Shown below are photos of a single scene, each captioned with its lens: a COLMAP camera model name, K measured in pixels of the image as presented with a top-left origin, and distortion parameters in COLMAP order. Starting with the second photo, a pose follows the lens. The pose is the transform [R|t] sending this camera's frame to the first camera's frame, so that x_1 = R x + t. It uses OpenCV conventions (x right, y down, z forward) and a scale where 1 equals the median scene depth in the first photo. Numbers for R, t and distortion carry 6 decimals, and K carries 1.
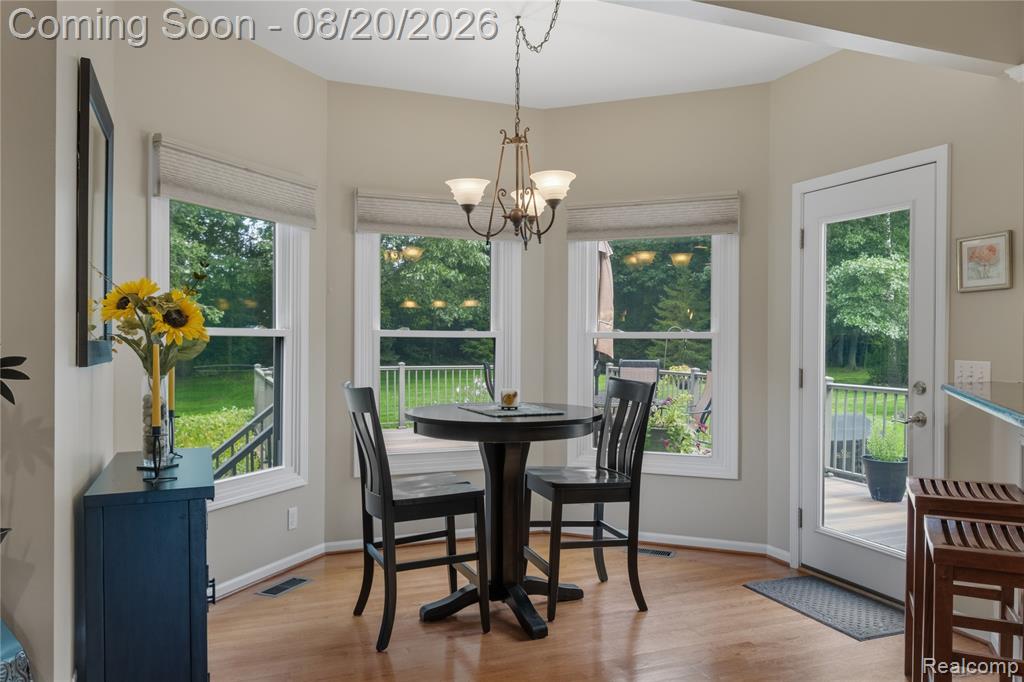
lens RADIAL K [[775.5, 0, 512.0], [0, 775.5, 343.6], [0, 0, 1]] dist [-0.002387, -0.000252]
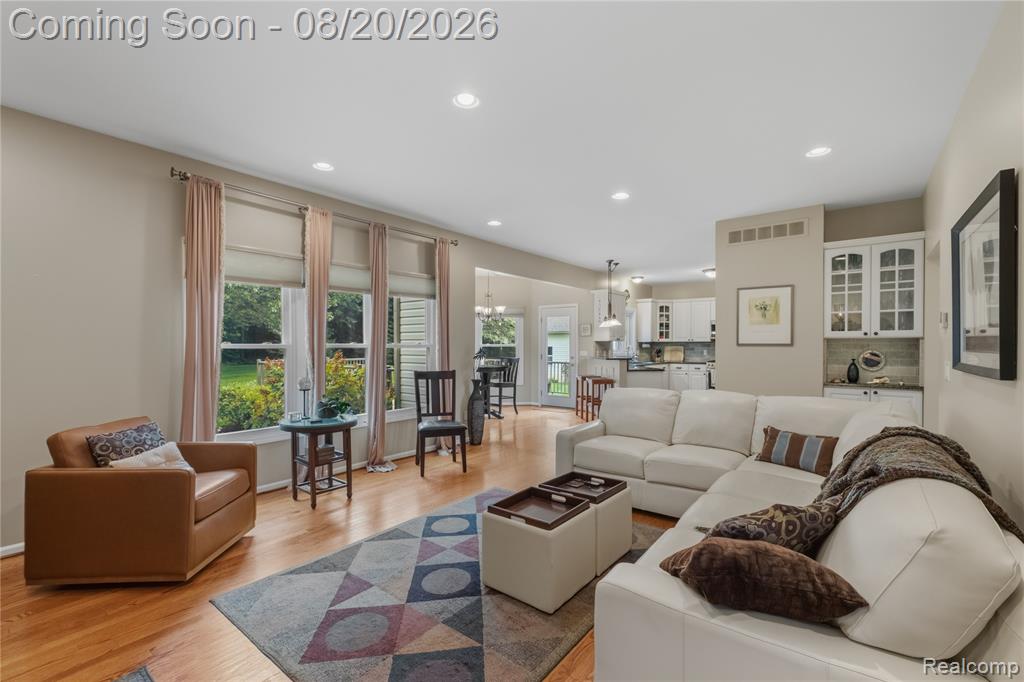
lens RADIAL K [[446.0, 0, 512.6], [0, 446.0, 345.0], [0, 0, 1]] dist [-0.003268, -0.000045]
pose [[0.869361, -0.004303, 0.494159, -1.038740], [0.005476, 0.999985, -0.000927, -0.014424], [-0.494147, 0.003512, 0.869371, -1.051069]]
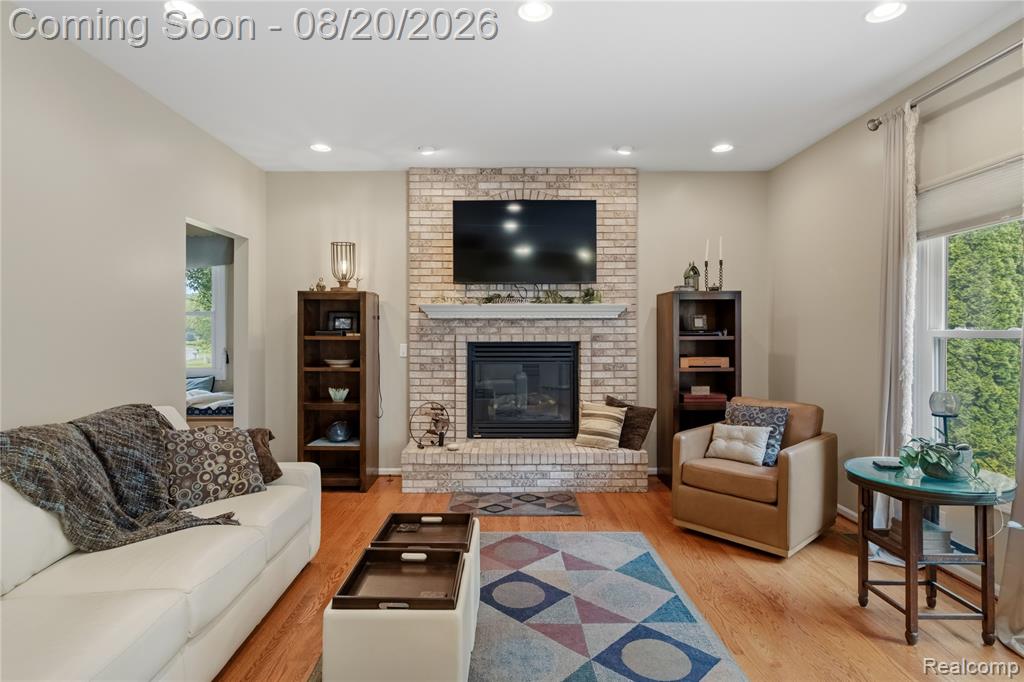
lens RADIAL K [[553.9, 0, 501.4], [0, 553.9, 333.1], [0, 0, 1]] dist [0.000257, 0.001926]
pose [[-0.385152, 0.000500, -0.922853, 1.827550], [-0.003860, 0.999990, 0.002153, -0.013945], [0.922845, 0.004391, -0.385146, 1.689422]]
